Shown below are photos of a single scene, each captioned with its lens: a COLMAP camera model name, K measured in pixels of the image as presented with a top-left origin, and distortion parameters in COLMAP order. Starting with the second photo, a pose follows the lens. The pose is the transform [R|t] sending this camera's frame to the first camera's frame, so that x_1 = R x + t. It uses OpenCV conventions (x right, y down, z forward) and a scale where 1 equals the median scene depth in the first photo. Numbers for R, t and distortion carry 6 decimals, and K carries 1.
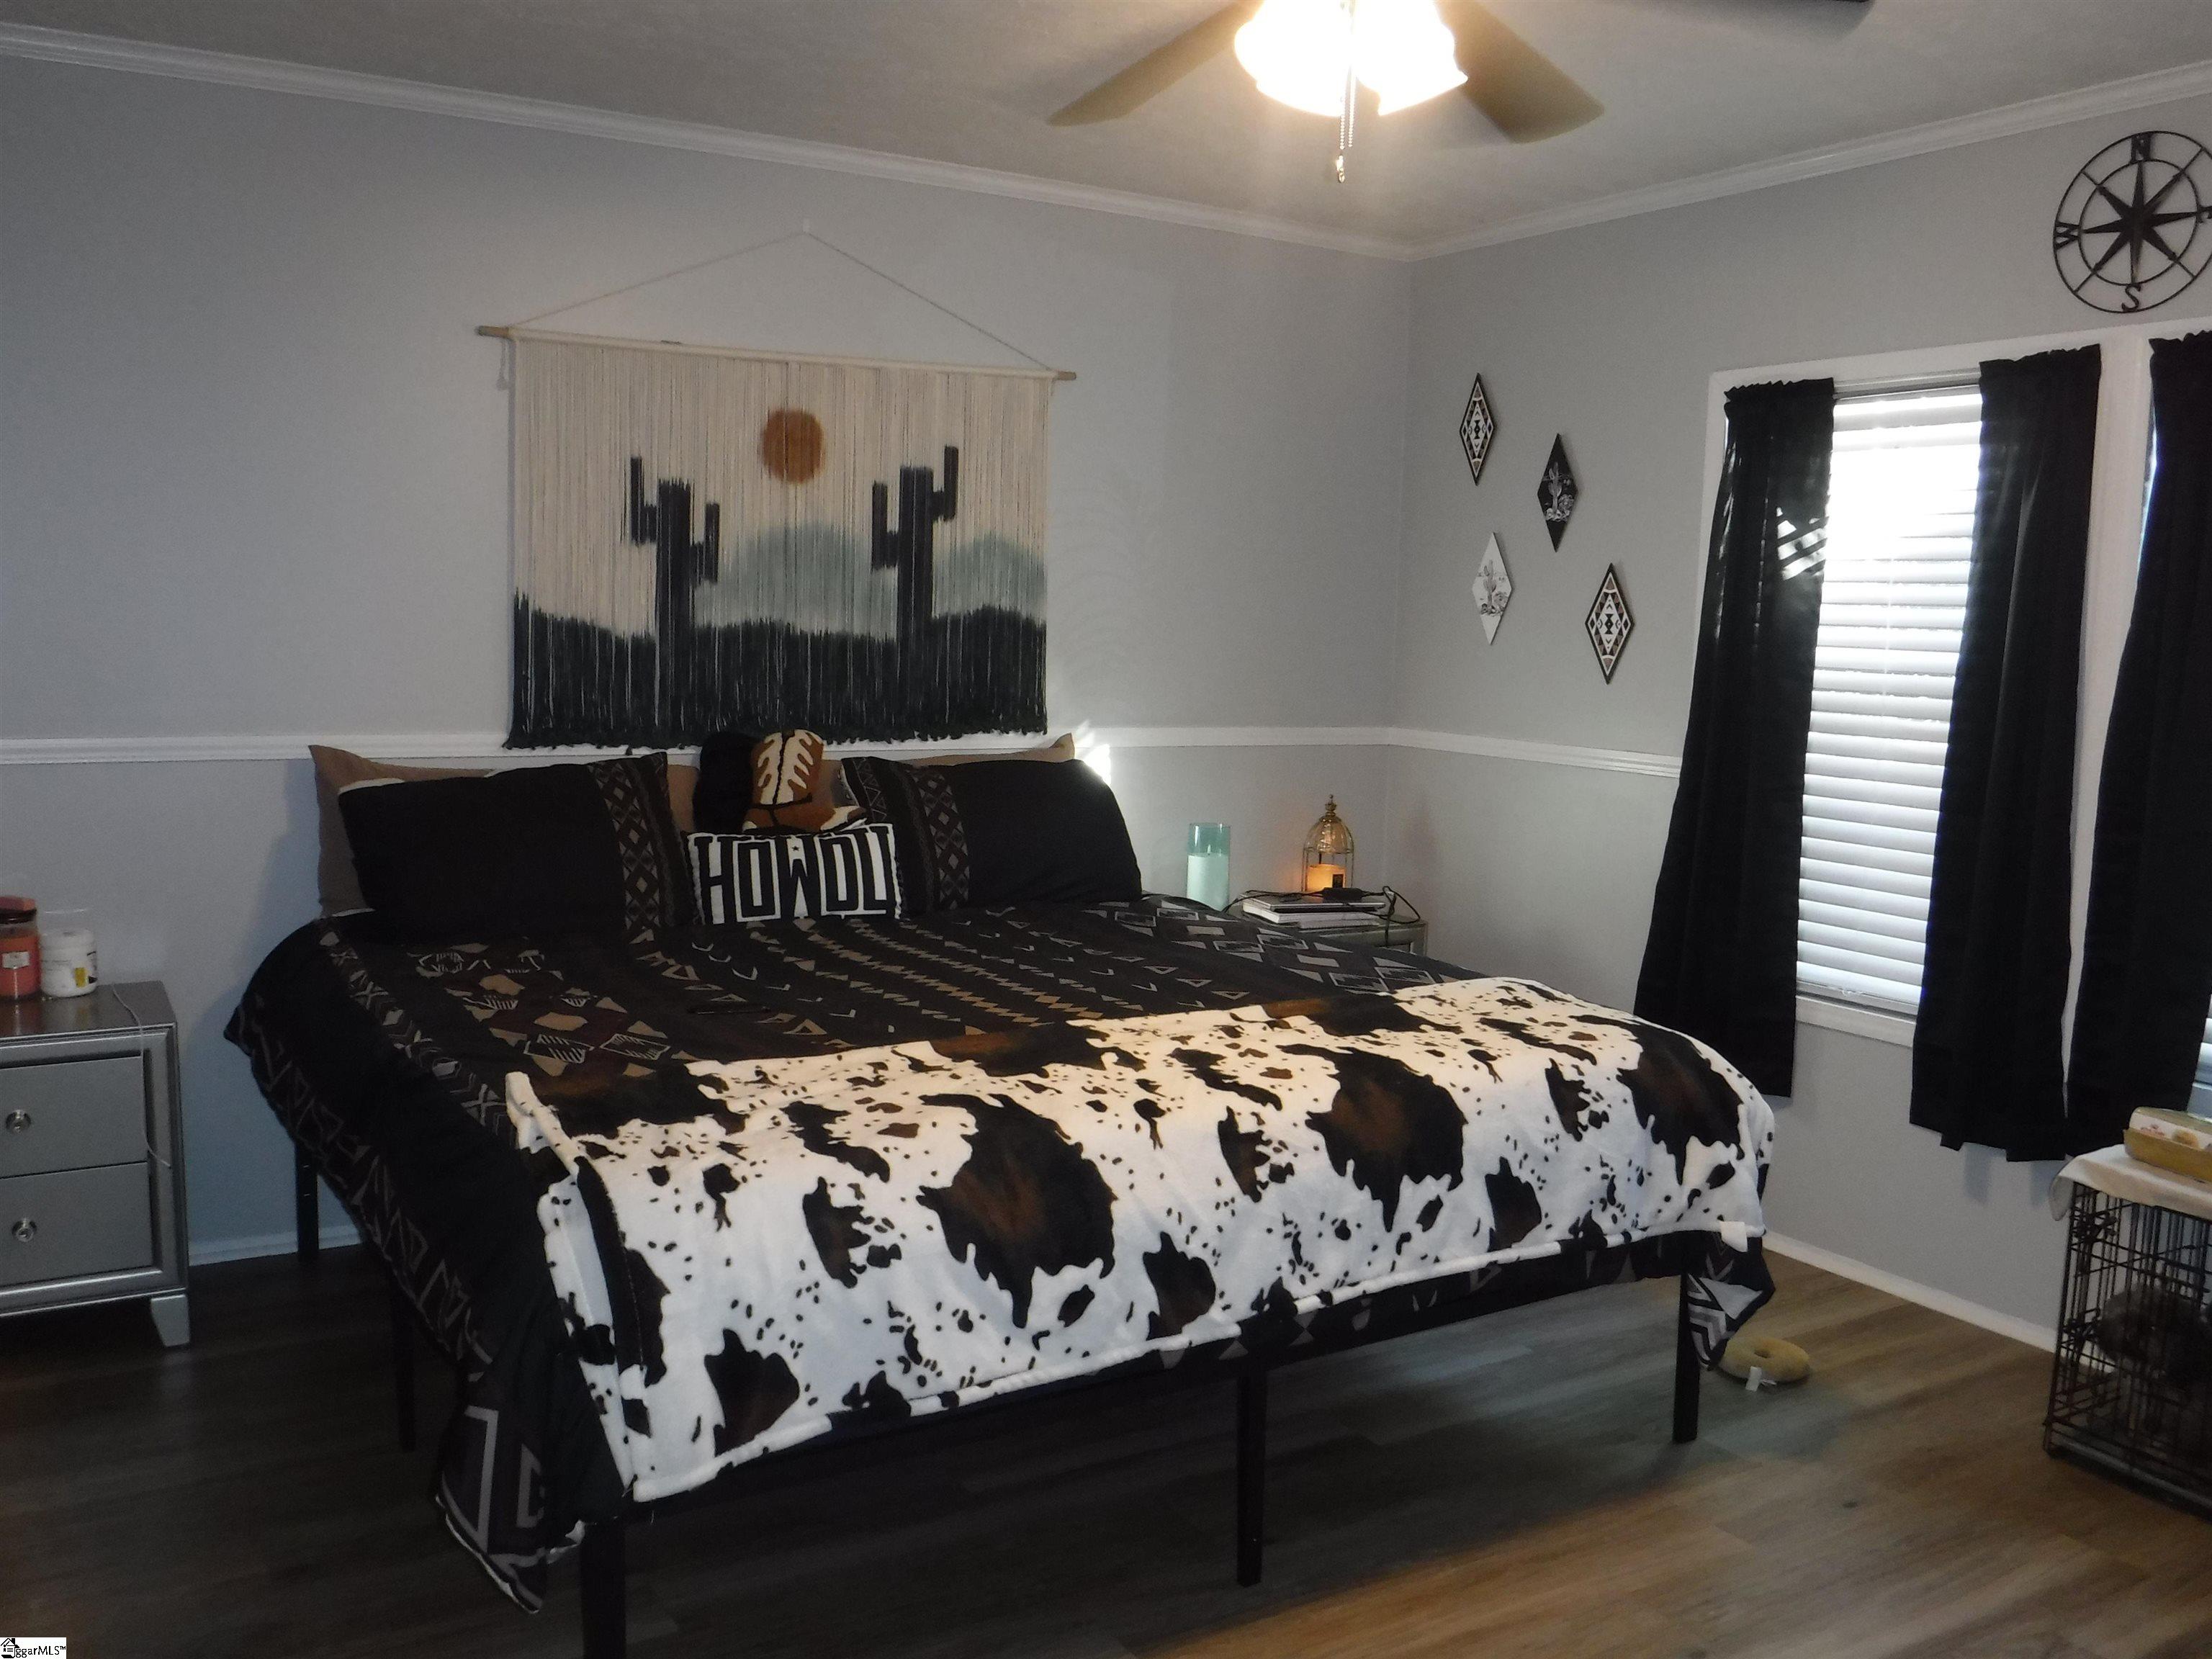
lens RADIAL K [[1858.4, 0, 1108.9], [0, 1858.4, 848.3], [0, 0, 1]] dist [-0.102985, 0.072284]
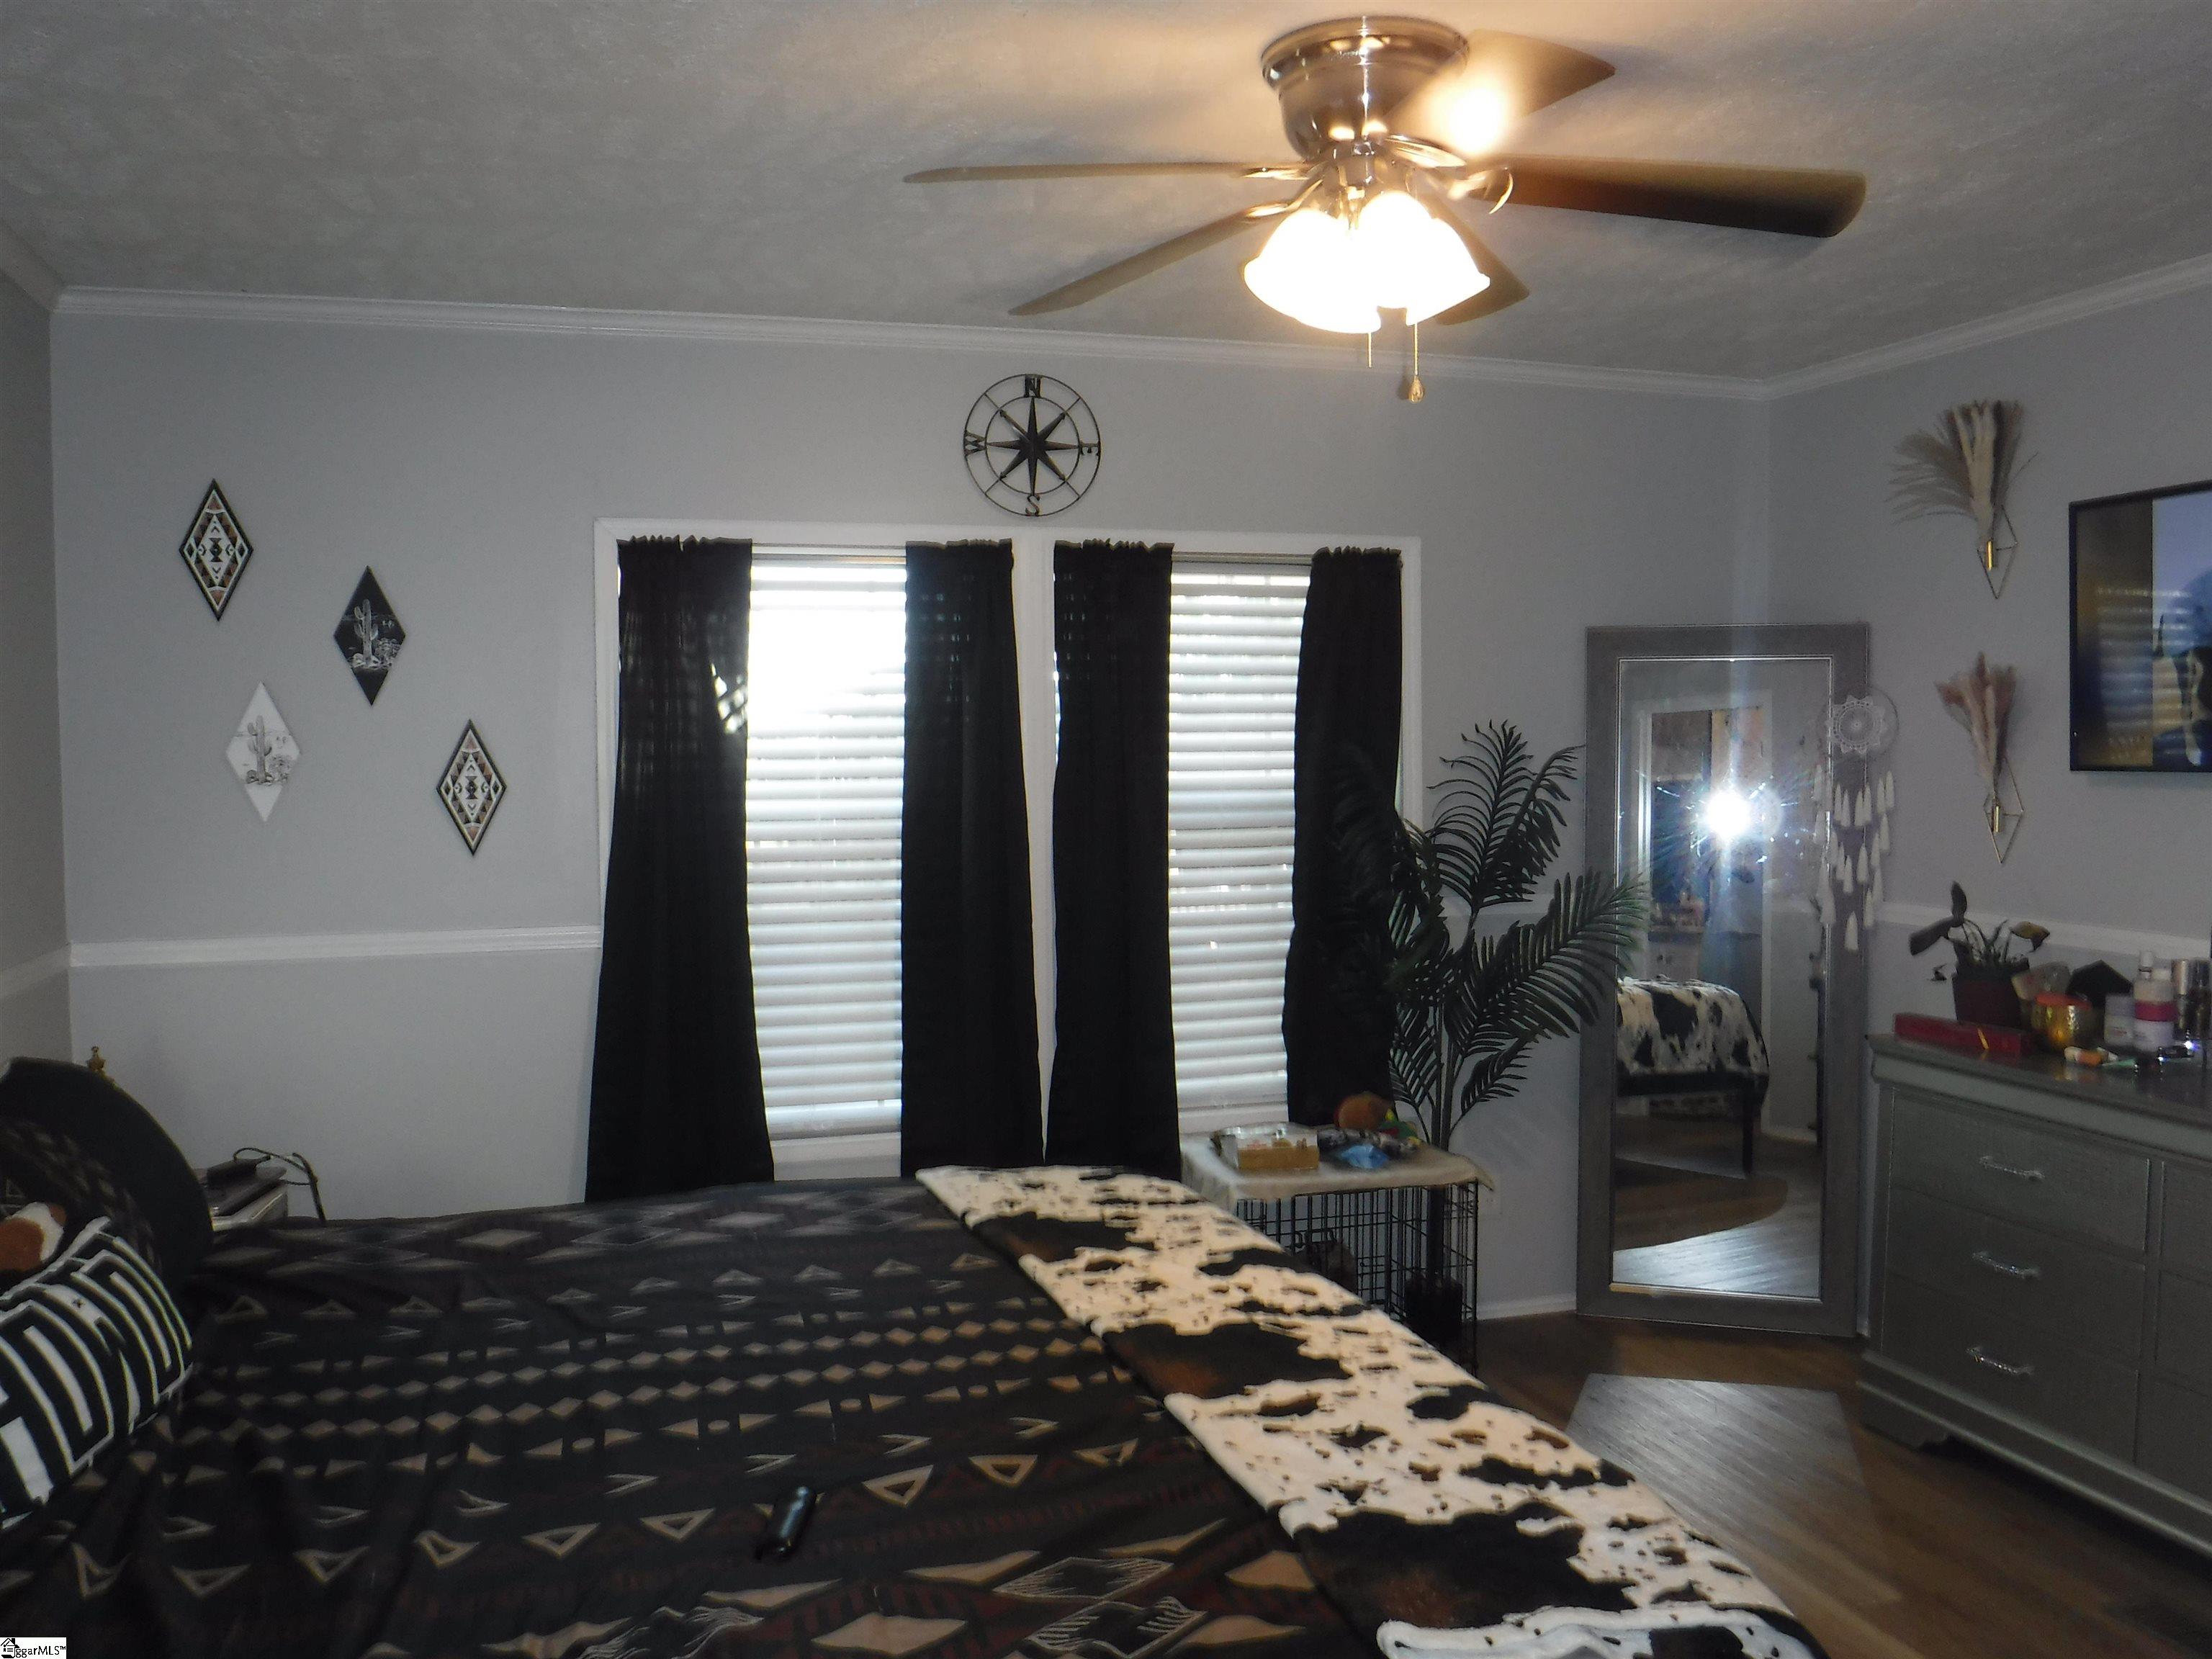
lens RADIAL K [[1858.4, 0, 1088.4], [0, 1858.4, 829.4], [0, 0, 1]] dist [-0.102985, 0.072284]
pose [[0.252201, -0.078255, 0.964505, -0.606196], [0.134793, 0.989848, 0.045065, -0.123300], [-0.958241, 0.118643, 0.260189, 0.592389]]
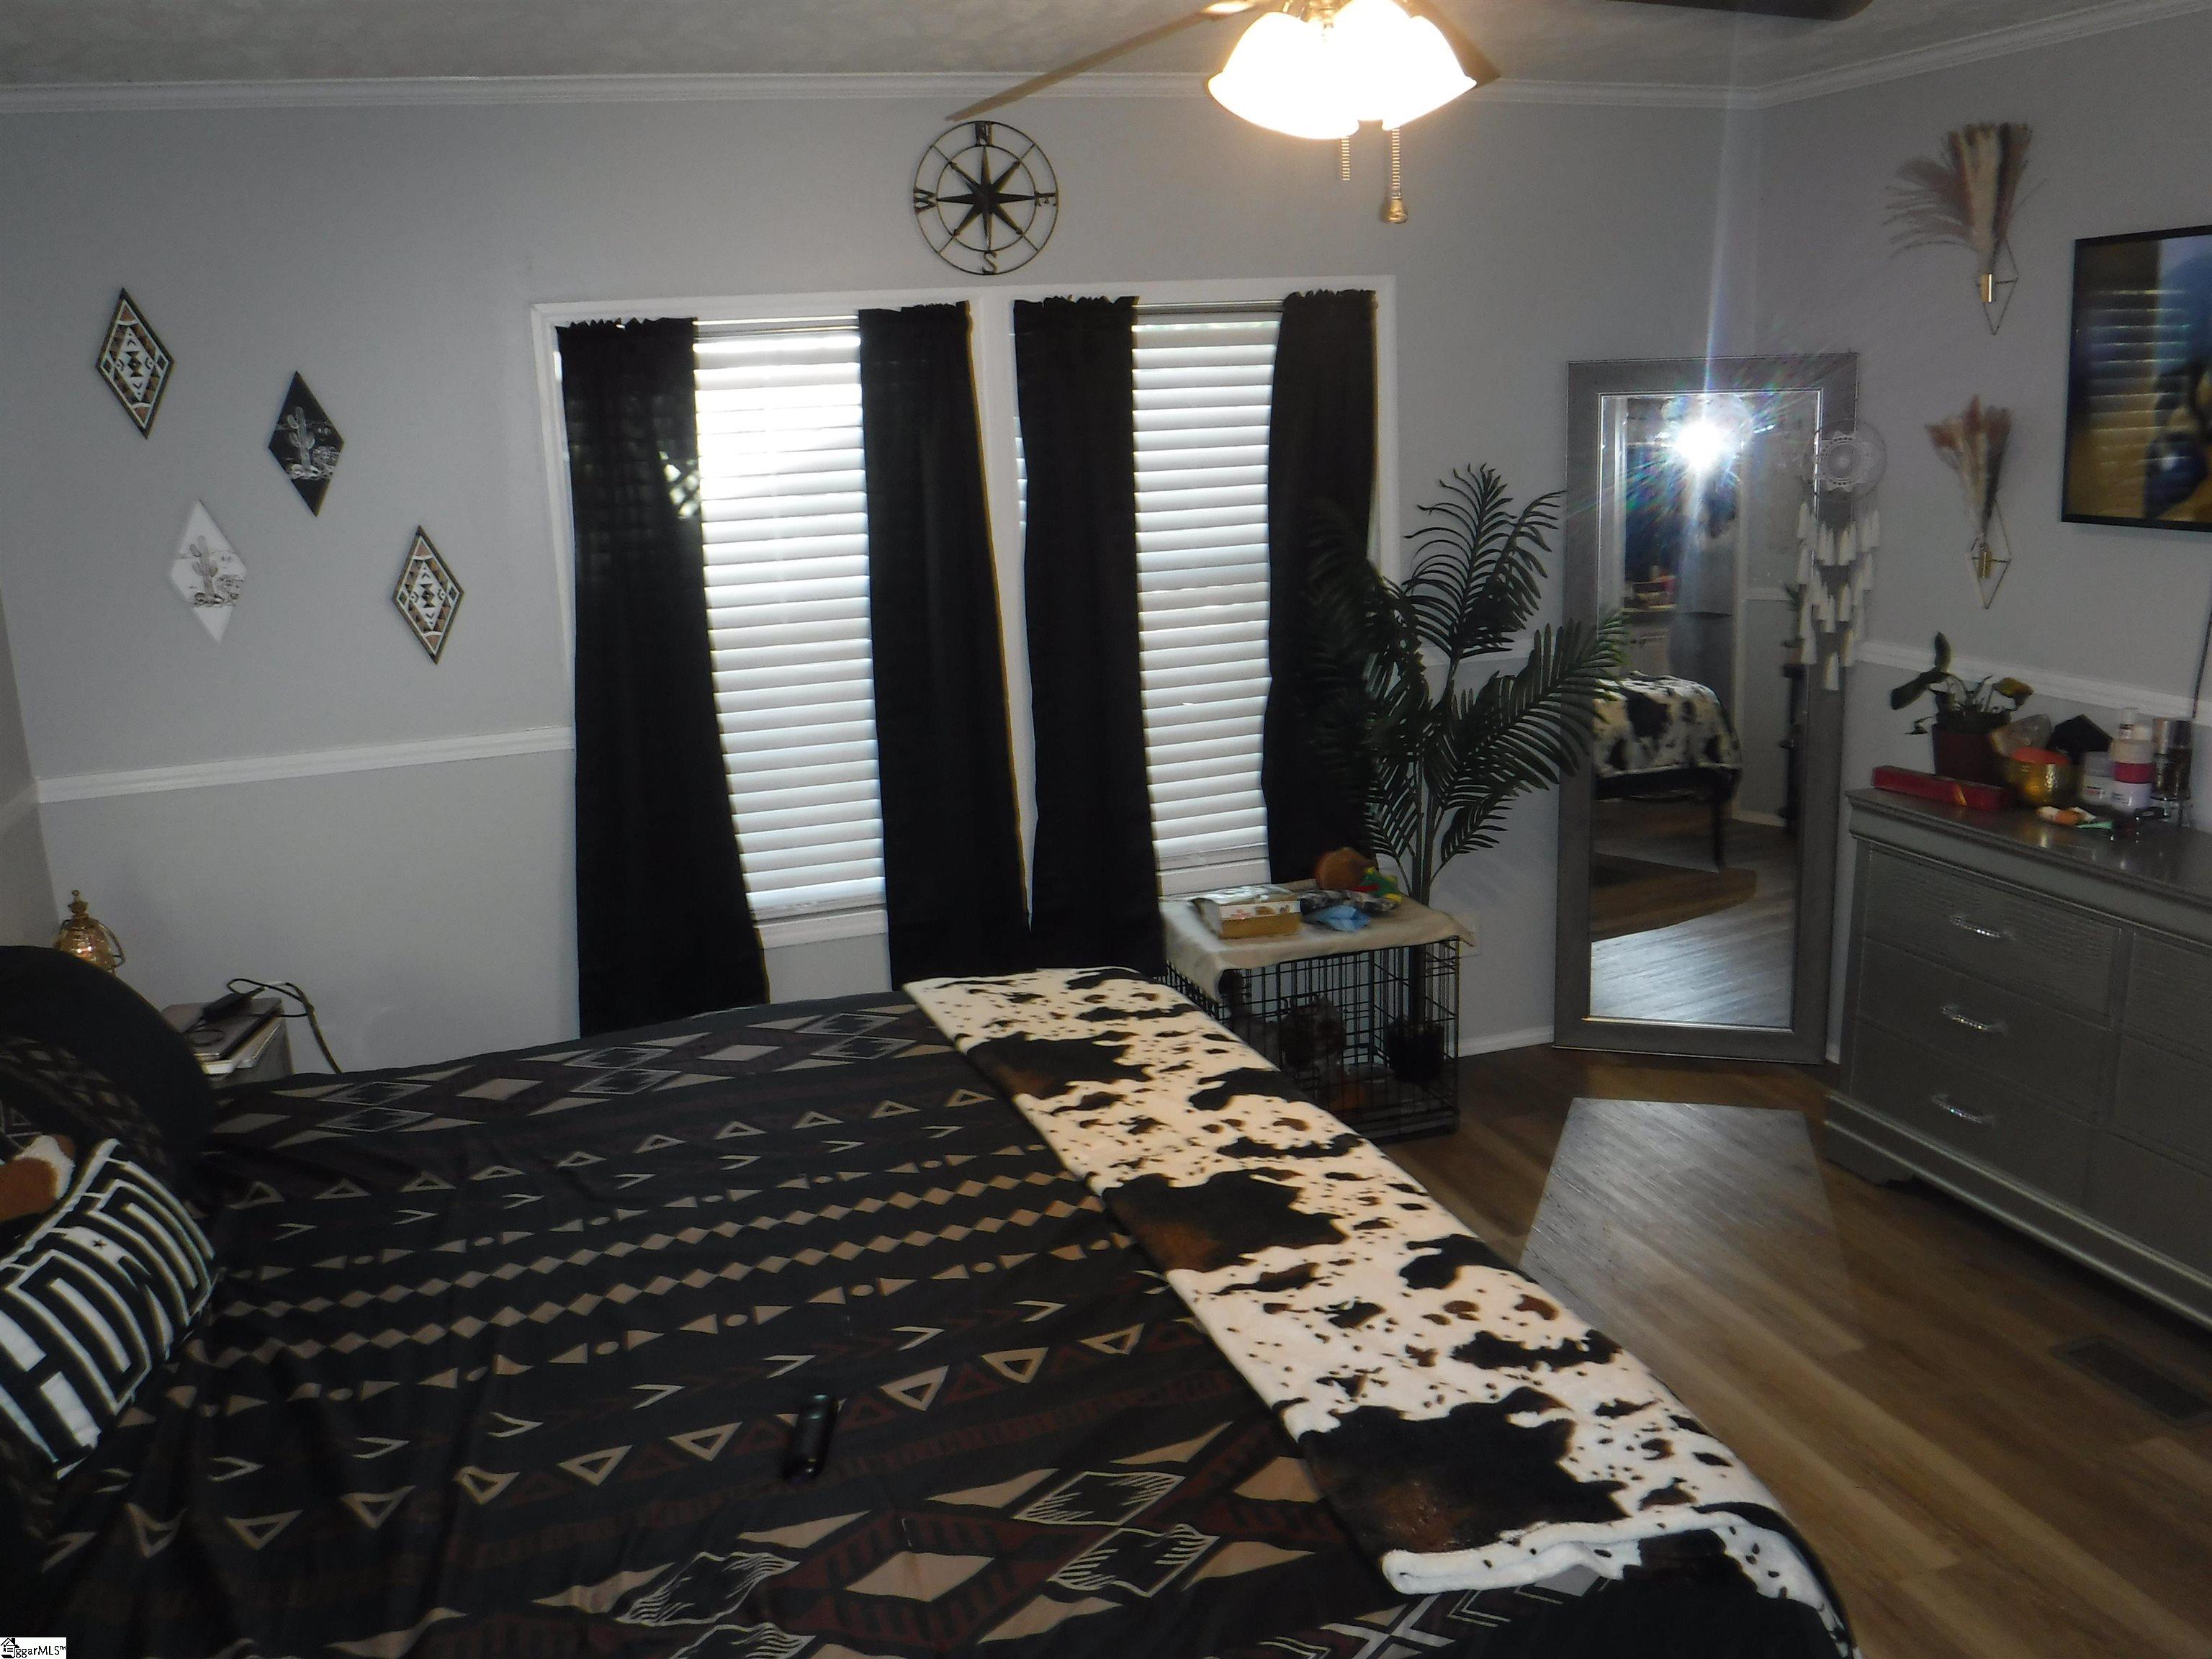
lens RADIAL K [[1858.4, 0, 1081.5], [0, 1858.4, 830.3], [0, 0, 1]] dist [-0.102985, 0.072284]
pose [[0.232767, -0.267025, 0.935156, -0.584589], [0.170663, 0.957862, 0.231029, -0.195466], [-0.957441, 0.105821, 0.268530, 0.591449]]
